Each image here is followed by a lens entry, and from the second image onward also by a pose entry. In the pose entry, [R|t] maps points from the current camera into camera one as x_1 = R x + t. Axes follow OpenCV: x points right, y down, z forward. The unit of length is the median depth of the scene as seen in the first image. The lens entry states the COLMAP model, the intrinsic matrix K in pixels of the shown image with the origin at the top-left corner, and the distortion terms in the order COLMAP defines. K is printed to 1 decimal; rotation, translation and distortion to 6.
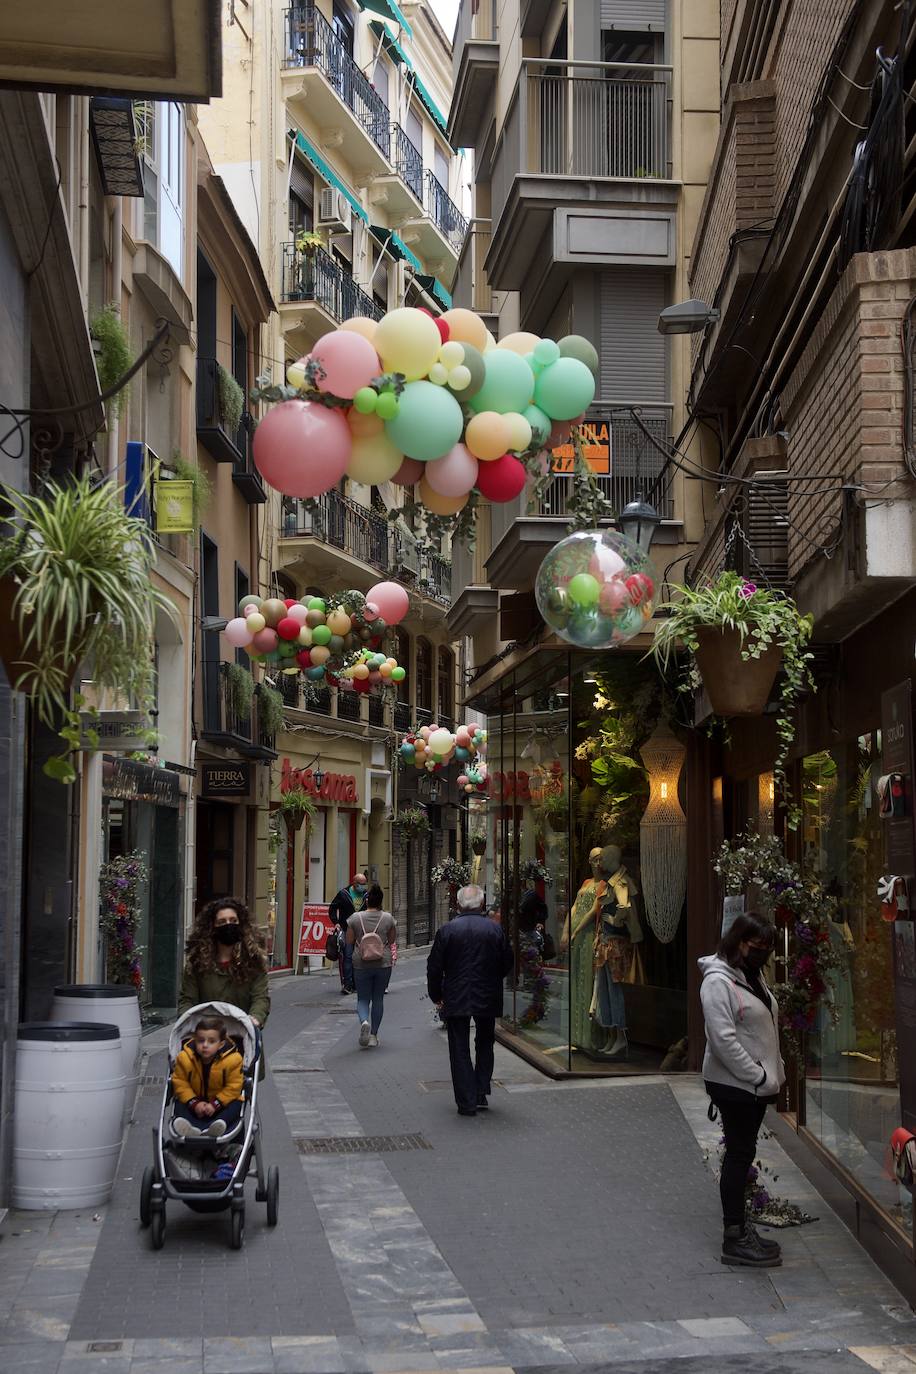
lens RADIAL K [[2069.7, 0, 458.0], [0, 2069.7, 687.0], [0, 0, 1]] dist [0.115924, 0.069992]
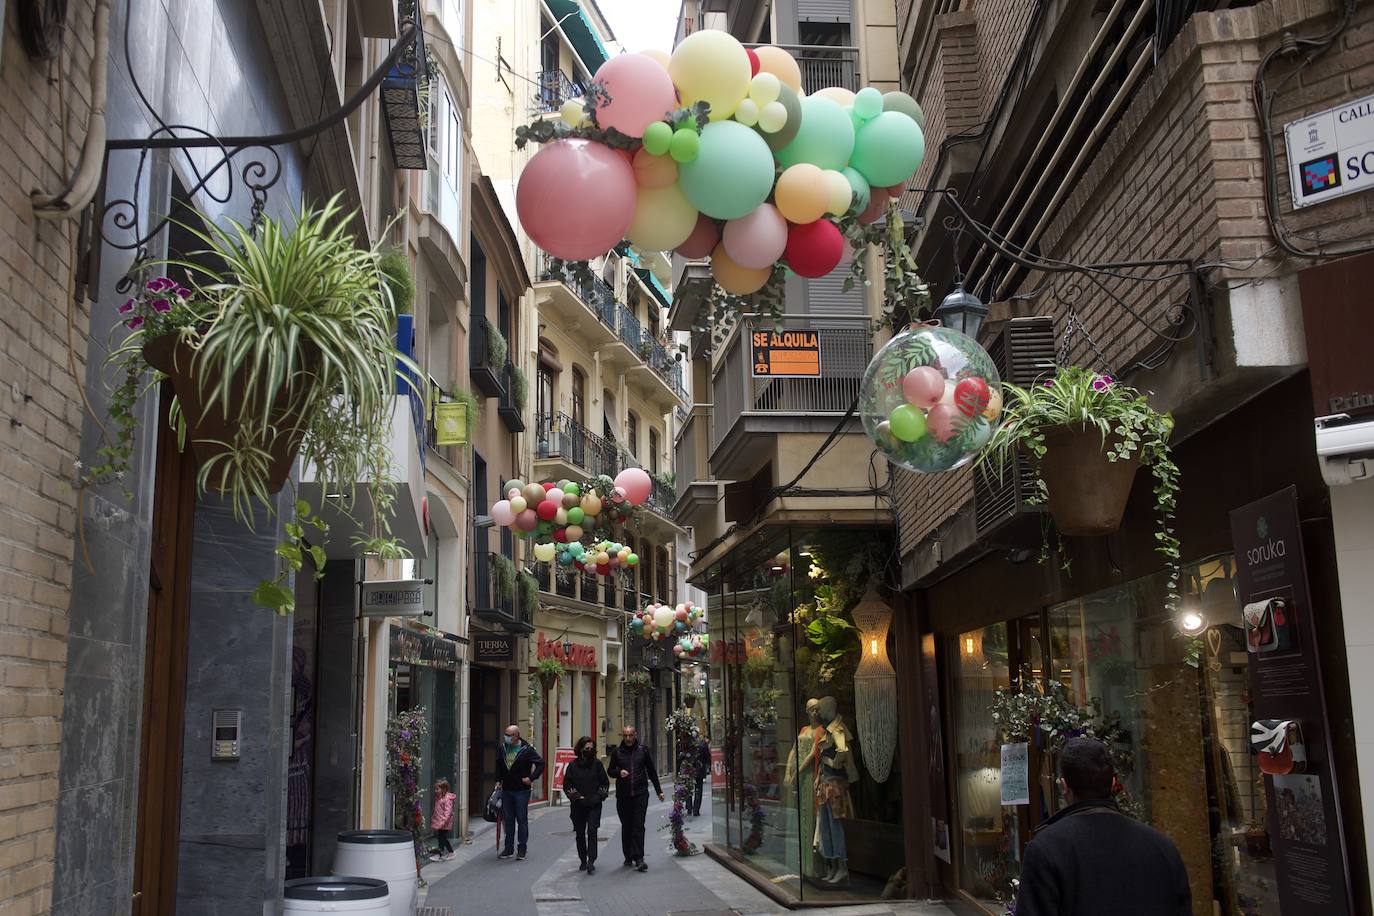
lens RADIAL K [[1392.5, 0, 637.5], [0, 1392.5, 443.7], [0, 0, 1]] dist [-0.004344, -0.010480]
pose [[0.999843, -0.015667, -0.008255, -0.023101], [0.014693, 0.994138, -0.107112, 0.018044], [0.009884, 0.106974, 0.994213, 0.215257]]
